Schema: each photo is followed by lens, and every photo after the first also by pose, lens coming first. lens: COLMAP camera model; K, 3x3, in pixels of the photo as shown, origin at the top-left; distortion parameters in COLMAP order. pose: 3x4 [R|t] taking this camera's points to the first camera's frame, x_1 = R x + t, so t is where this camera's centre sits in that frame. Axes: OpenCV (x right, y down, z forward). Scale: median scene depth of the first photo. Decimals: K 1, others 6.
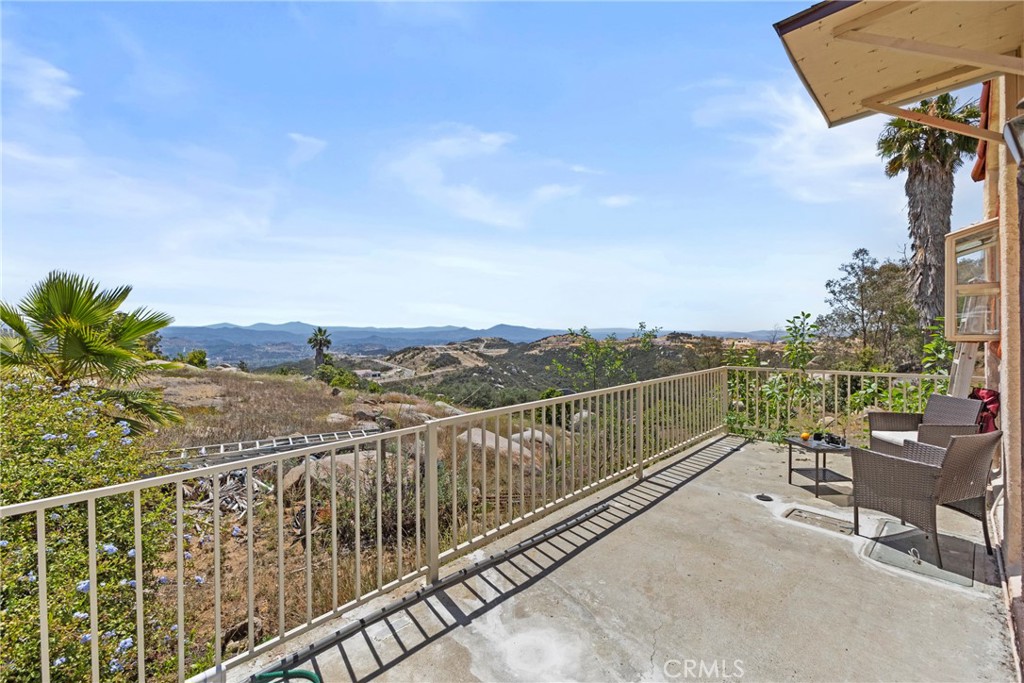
lens RADIAL K [[442.1, 0, 518.1], [0, 442.1, 337.9], [0, 0, 1]] dist [0.002550, -0.000060]
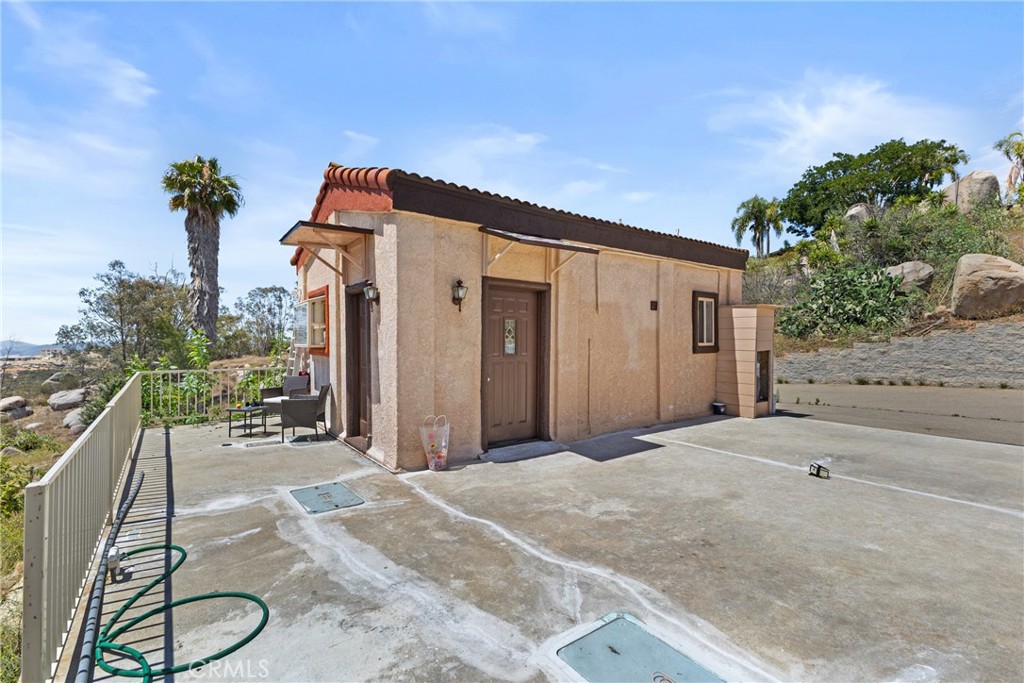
lens RADIAL K [[442.1, 0, 518.1], [0, 442.1, 337.9], [0, 0, 1]] dist [0.002550, -0.000060]
pose [[0.145703, 0.016735, 0.989187, -0.182201], [0.012364, 0.999748, -0.018734, 0.002046], [-0.989251, 0.014960, 0.145460, -0.062091]]
